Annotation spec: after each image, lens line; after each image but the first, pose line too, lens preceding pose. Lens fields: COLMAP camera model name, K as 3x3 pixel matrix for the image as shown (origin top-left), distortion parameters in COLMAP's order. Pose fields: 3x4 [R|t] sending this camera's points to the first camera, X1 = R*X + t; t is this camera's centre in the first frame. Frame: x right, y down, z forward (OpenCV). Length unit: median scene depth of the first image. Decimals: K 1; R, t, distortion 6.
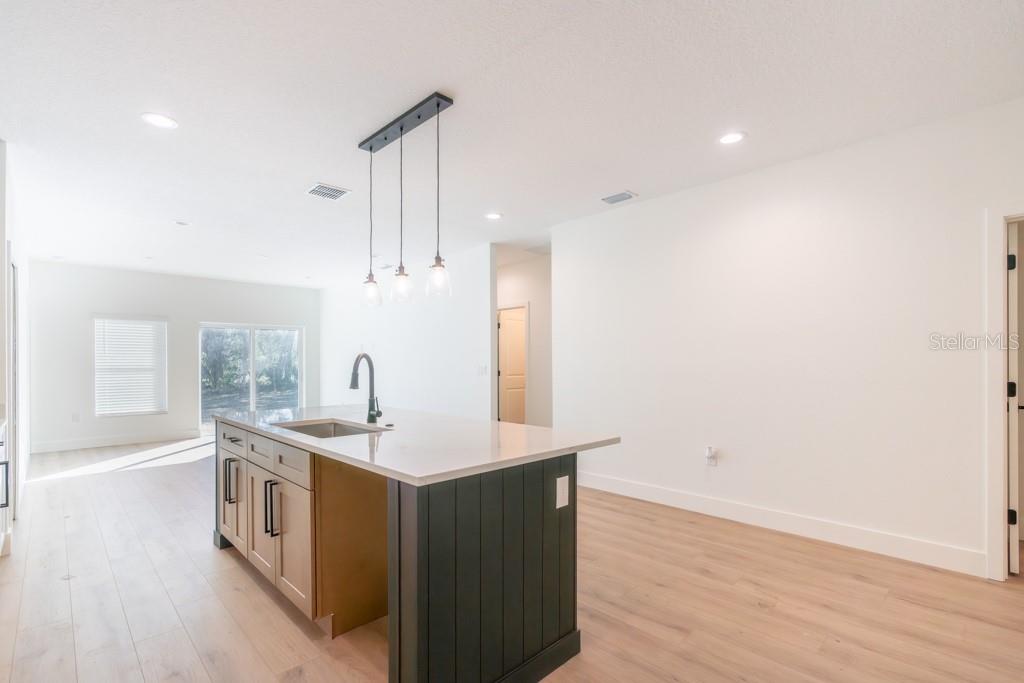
lens RADIAL K [[473.5, 0, 503.0], [0, 473.5, 362.6], [0, 0, 1]] dist [-0.001111, 0.000120]
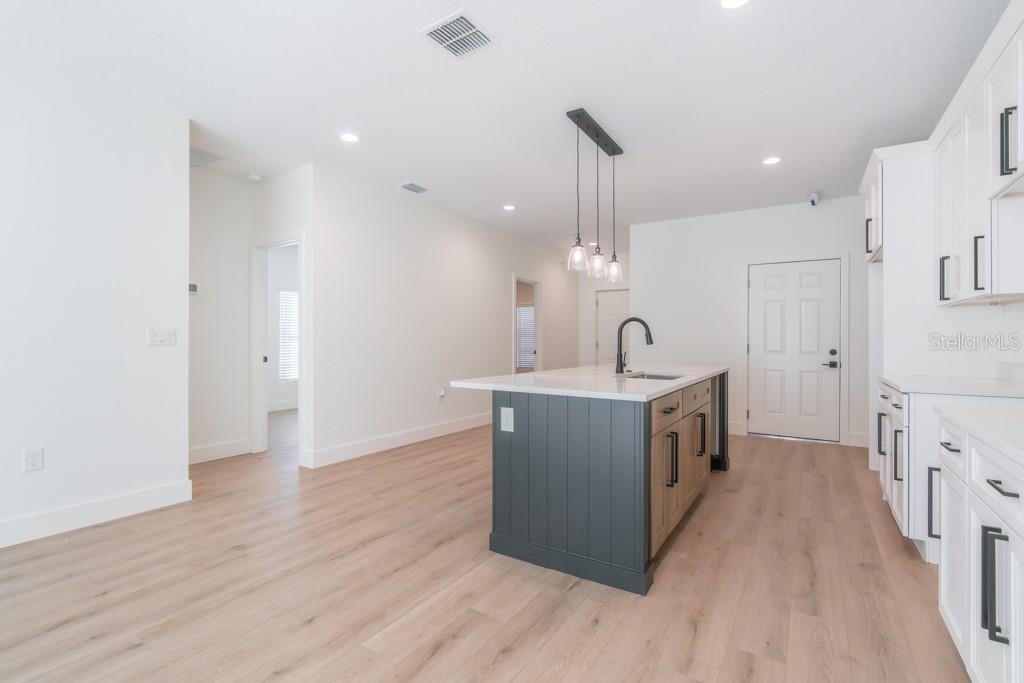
lens RADIAL K [[467.9, 0, 512.3], [0, 467.9, 336.7], [0, 0, 1]] dist [-0.007099, 0.000182]
pose [[-0.235119, 0.006707, 0.971943, -1.335979], [-0.002294, 0.999970, -0.007455, 0.038891], [-0.971964, -0.003983, -0.235097, 1.490912]]
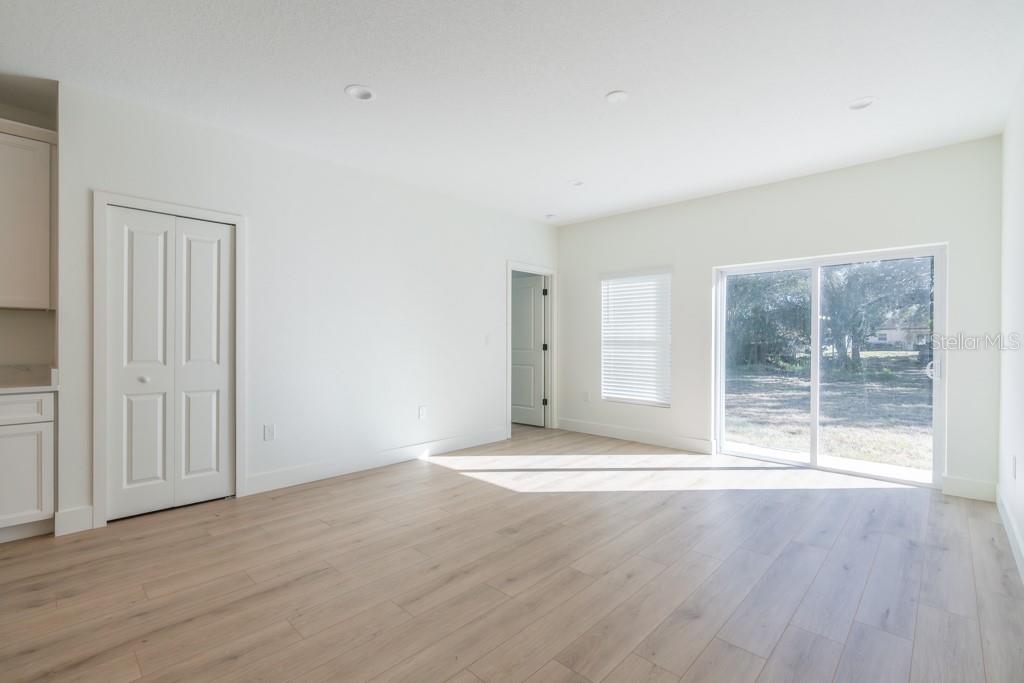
lens RADIAL K [[460.4, 0, 506.0], [0, 460.4, 343.3], [0, 0, 1]] dist [-0.004174, 0.000216]
pose [[0.038853, 0.009868, -0.999196, -0.146366], [-0.005379, 0.999939, 0.009667, 0.023642], [0.999230, 0.004999, 0.038904, 1.948626]]
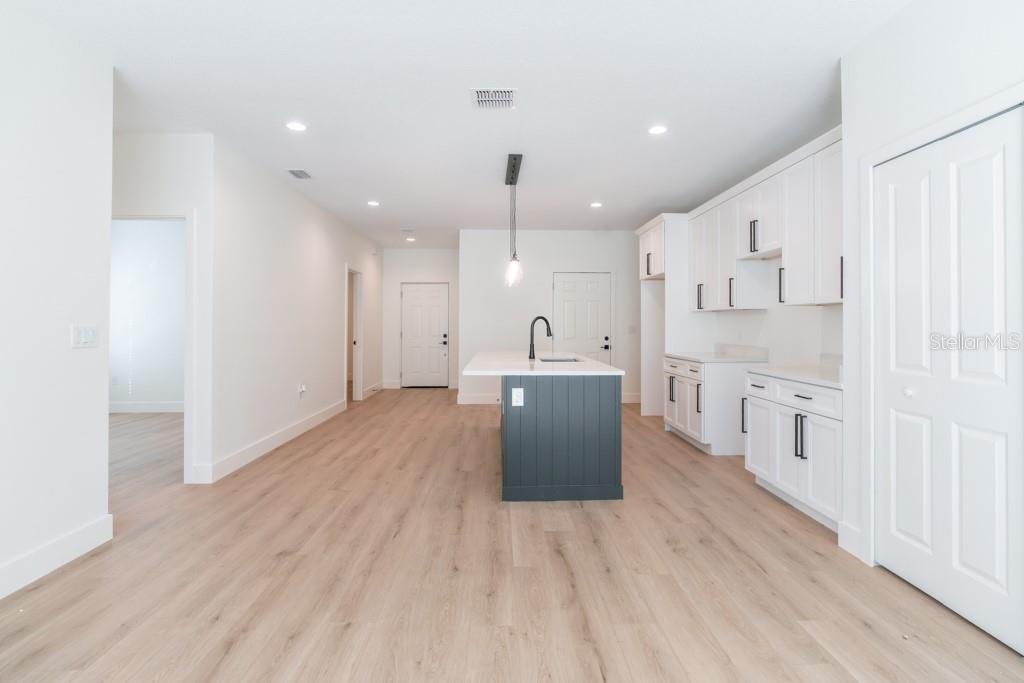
lens RADIAL K [[481.9, 0, 514.9], [0, 481.9, 320.0], [0, 0, 1]] dist [-0.007423, 0.000389]
pose [[-0.746265, 0.009927, 0.665575, -1.265456], [0.001830, 0.999916, -0.012862, 0.014552], [-0.665646, -0.008381, -0.746220, 2.160664]]
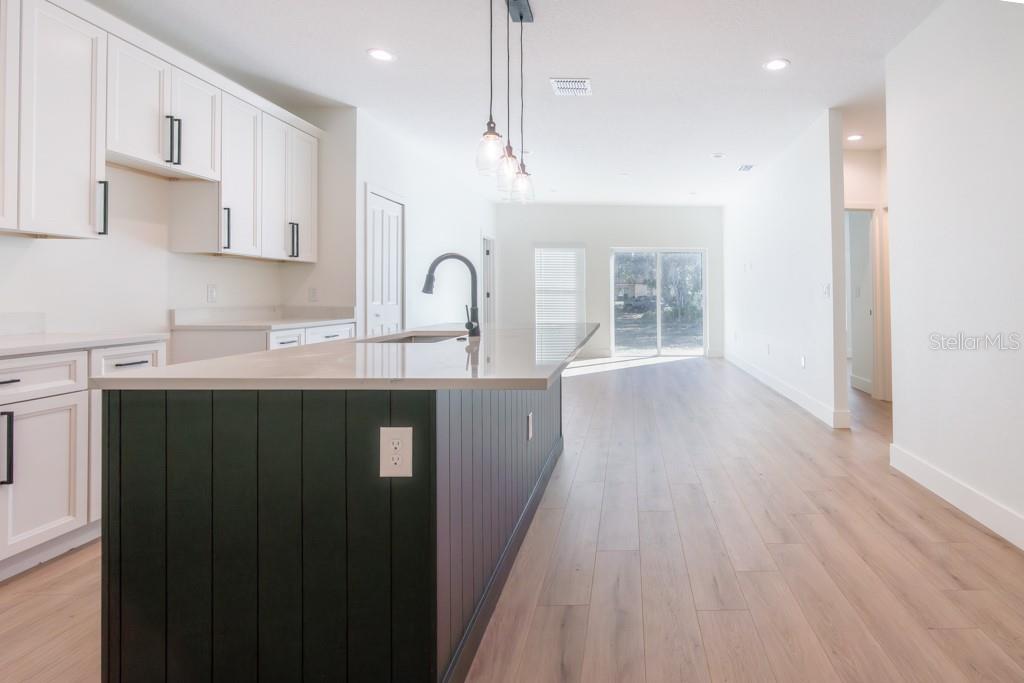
lens RADIAL K [[527.6, 0, 647.2], [0, 527.6, 288.7], [0, 0, 1]] dist [-0.007994, -0.000370]
pose [[0.747879, -0.000753, -0.663835, 0.548871], [-0.007553, 0.999925, -0.009644, 0.046169], [0.663792, 0.012226, 0.747817, 0.477309]]
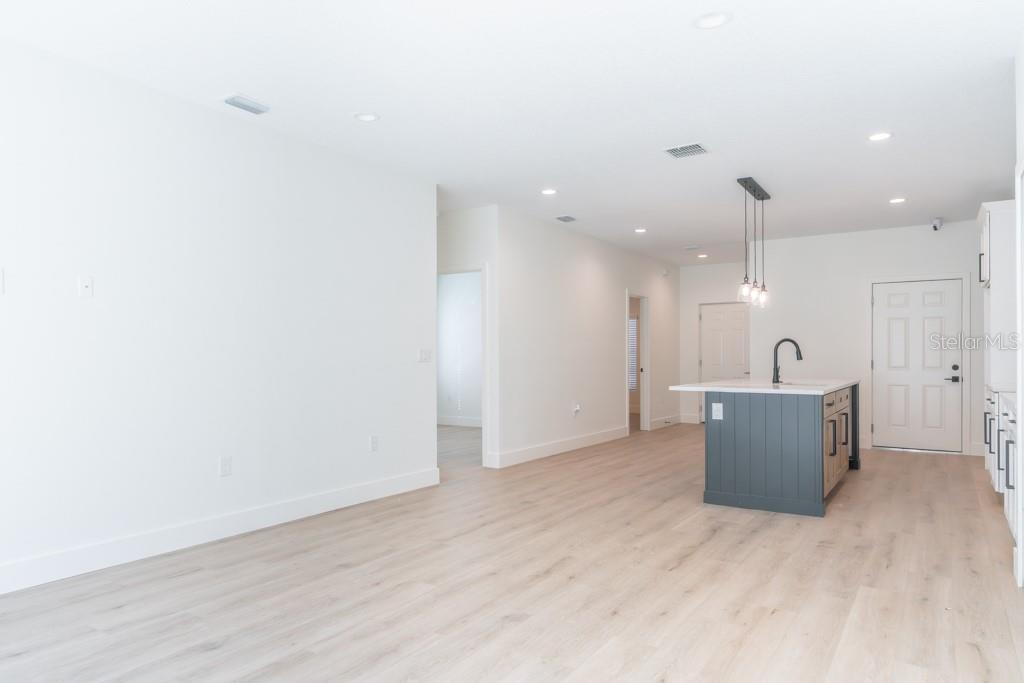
lens RADIAL K [[654.1, 0, 505.9], [0, 654.1, 355.0], [0, 0, 1]] dist [0.002051, -0.000252]
pose [[-0.217759, 0.006113, 0.975983, -2.071724], [0.002179, 0.999981, -0.005777, 0.043045], [-0.976000, 0.000868, -0.217768, 2.220798]]
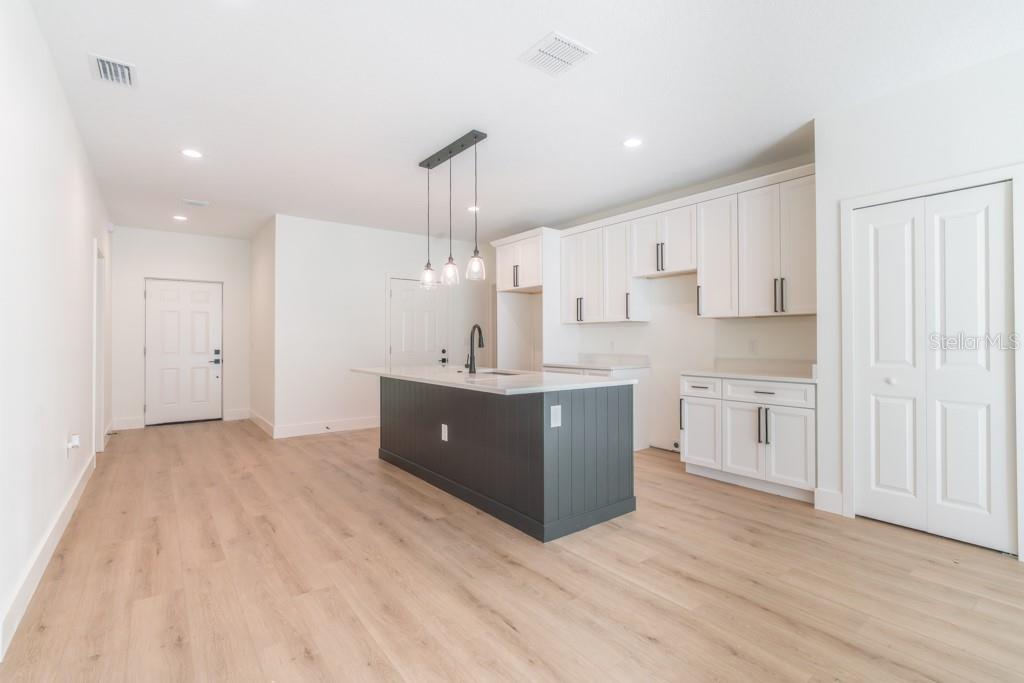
lens RADIAL K [[467.9, 0, 512.3], [0, 467.9, 336.7], [0, 0, 1]] dist [-0.007099, 0.000182]
pose [[-0.993800, 0.006434, 0.110993, -0.523734], [0.005530, 0.999949, -0.008449, 0.029189], [-0.111042, -0.007783, -0.993785, 2.254023]]
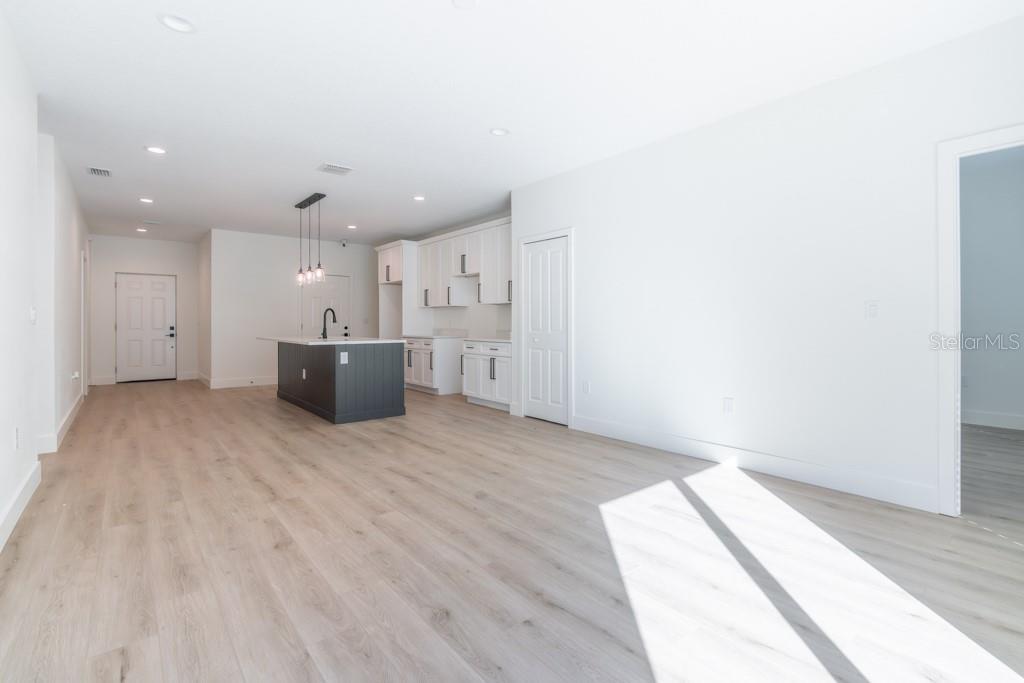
lens RADIAL K [[467.3, 0, 507.3], [0, 467.3, 323.7], [0, 0, 1]] dist [-0.008217, 0.000462]
pose [[-0.997086, 0.004226, 0.076169, -1.253034], [0.004309, 0.999990, 0.000922, 0.054915], [-0.076164, 0.001248, -0.997094, 3.007732]]
